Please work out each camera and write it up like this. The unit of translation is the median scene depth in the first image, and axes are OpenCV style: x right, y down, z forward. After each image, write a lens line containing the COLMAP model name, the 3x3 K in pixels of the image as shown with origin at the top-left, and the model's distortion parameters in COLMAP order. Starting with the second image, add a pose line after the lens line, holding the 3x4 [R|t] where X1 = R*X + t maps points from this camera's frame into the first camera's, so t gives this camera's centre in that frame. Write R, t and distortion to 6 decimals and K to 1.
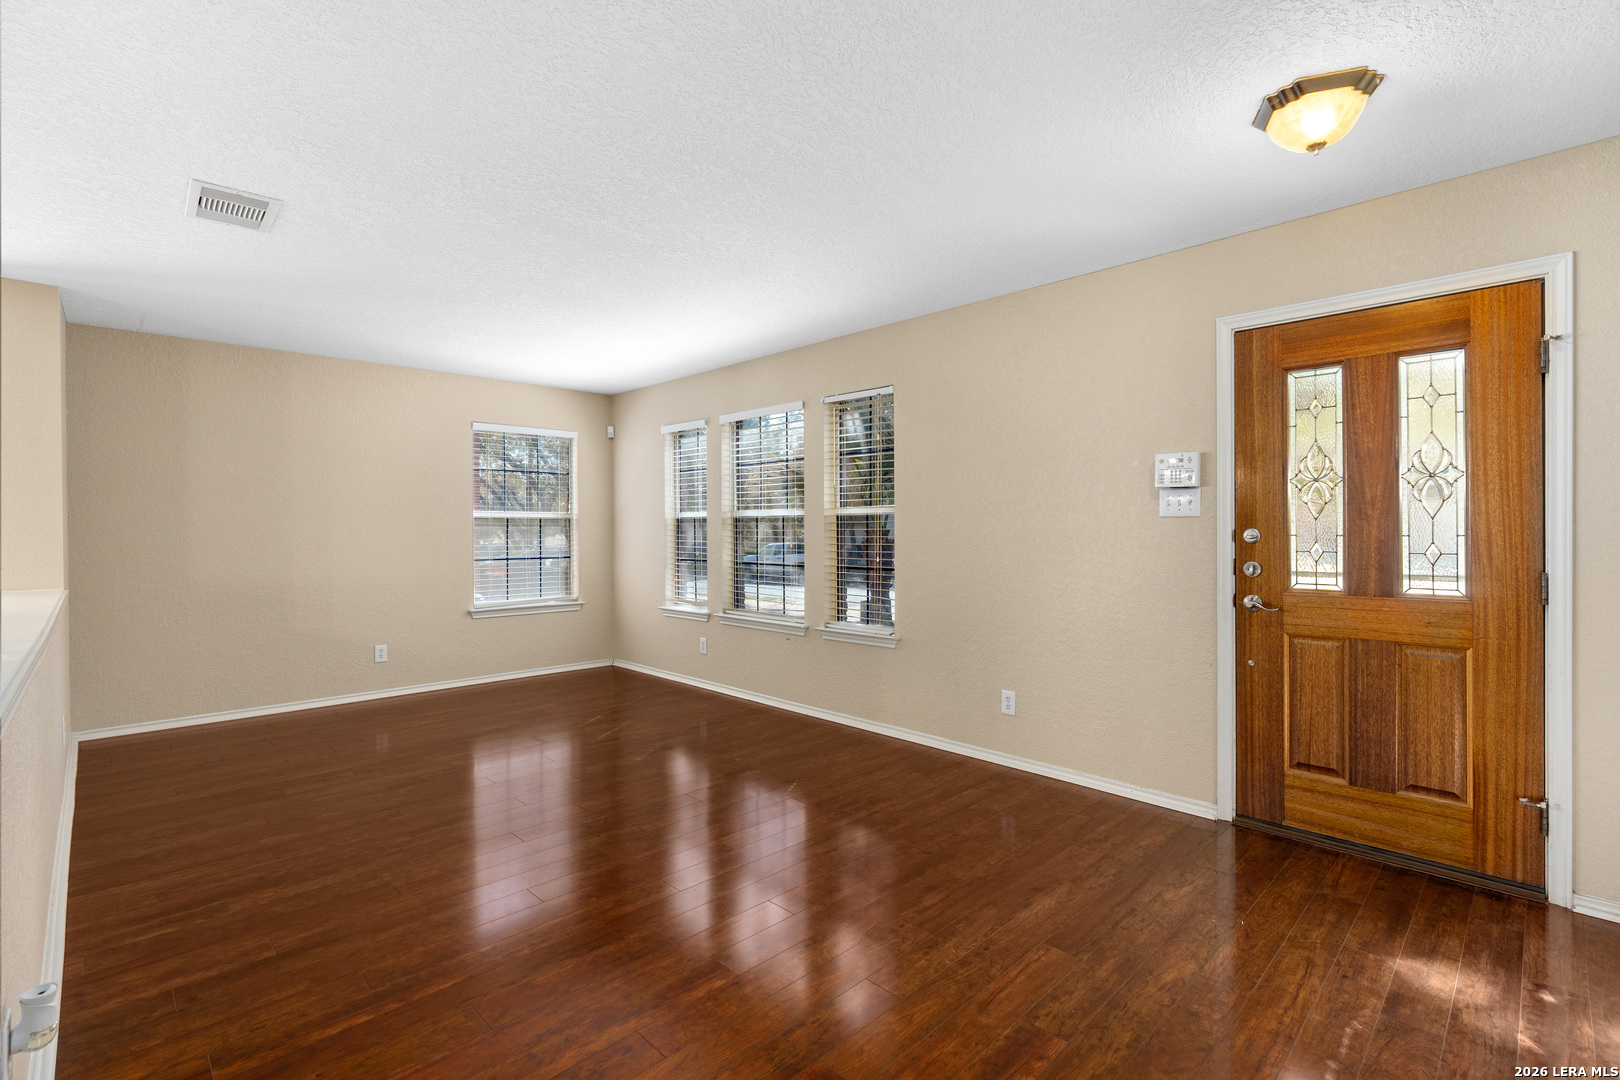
lens RADIAL K [[730.6, 0, 815.3], [0, 730.6, 535.3], [0, 0, 1]] dist [-0.005403, 0.001199]
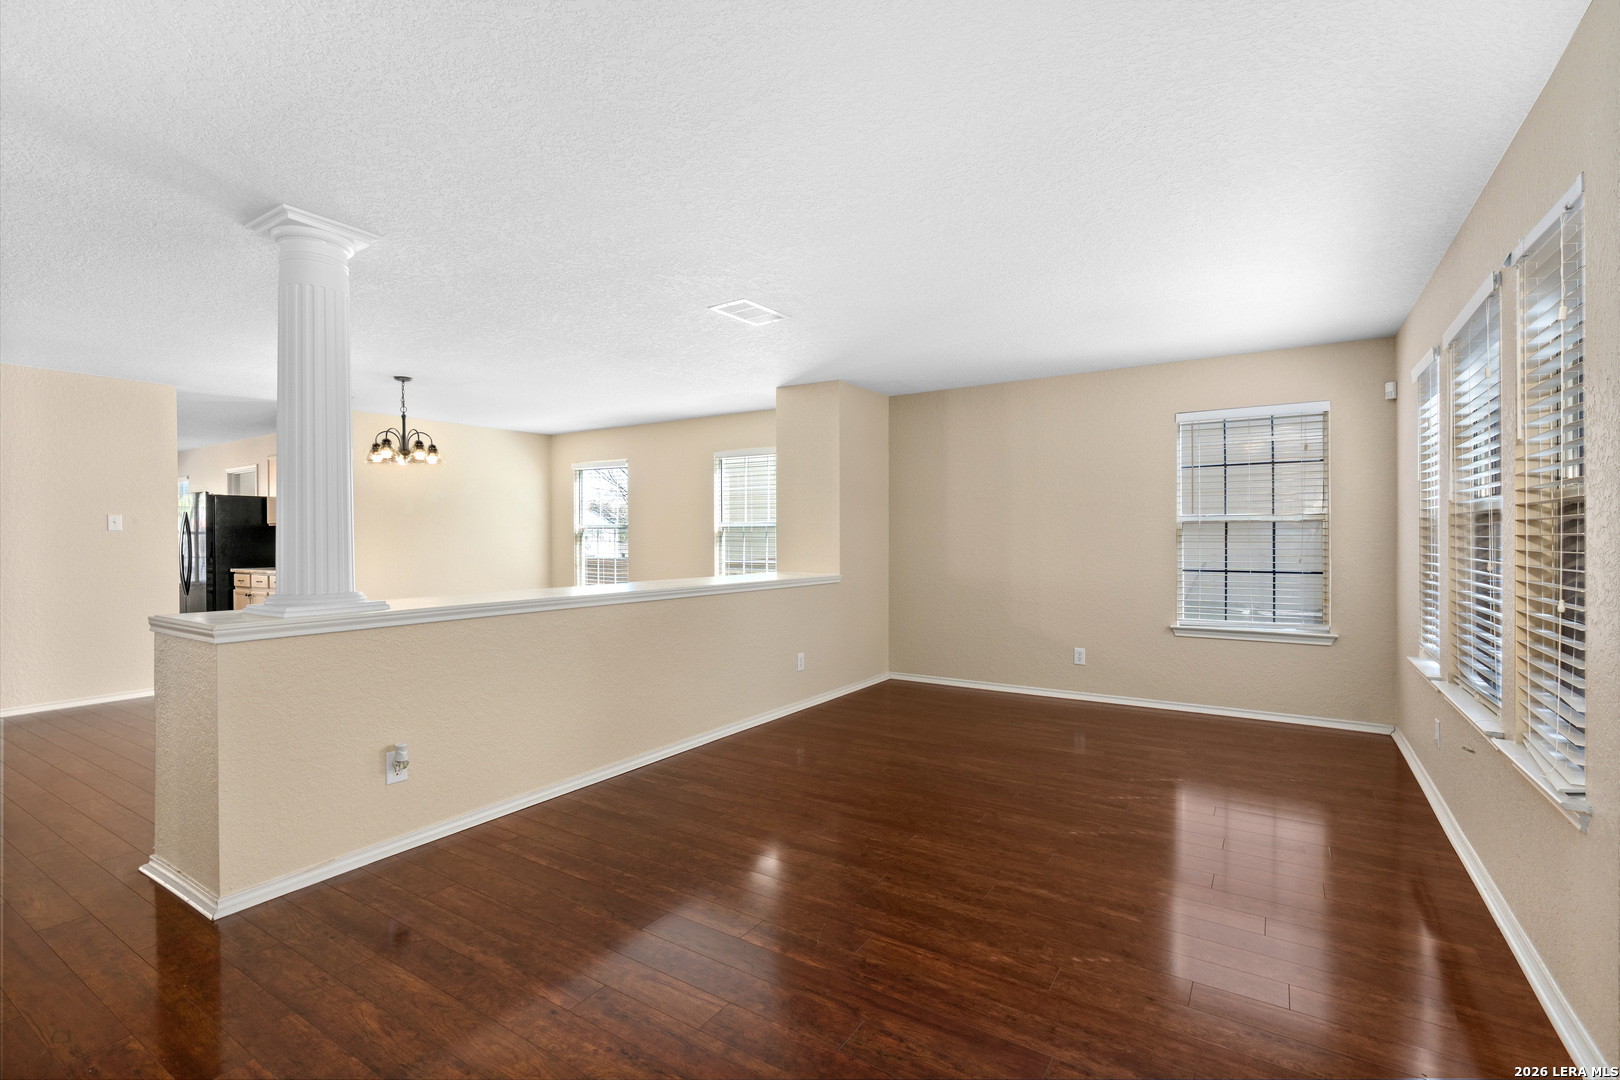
lens RADIAL K [[730.6, 0, 809.7], [0, 730.6, 535.0], [0, 0, 1]] dist [-0.005403, 0.001199]
pose [[0.216201, -0.002133, -0.976347, 0.629693], [-0.004853, 0.999983, -0.003259, -0.006753], [0.976337, 0.005442, 0.216187, 0.783644]]
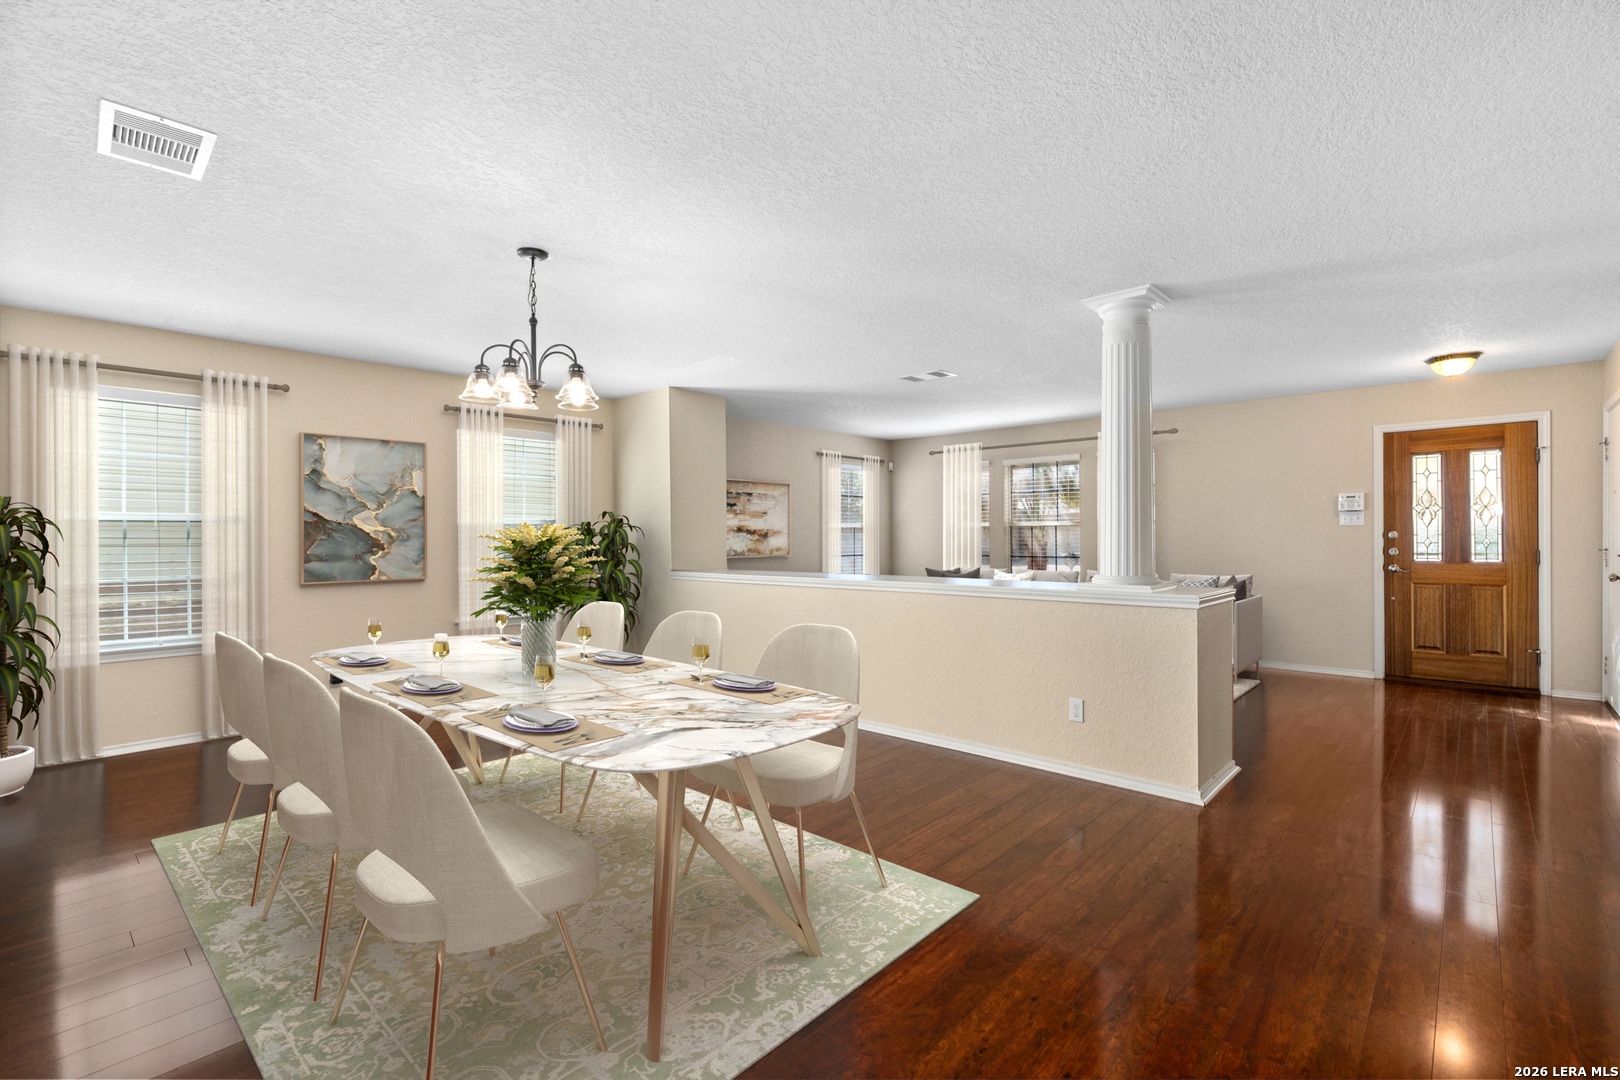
lens RADIAL K [[730.6, 0, 814.1], [0, 730.6, 542.0], [0, 0, 1]] dist [-0.005403, 0.001199]
pose [[0.999010, -0.004315, 0.044279, -1.184282], [0.004346, 0.999990, -0.000595, 0.014907], [-0.044276, 0.000787, 0.999019, -1.020560]]
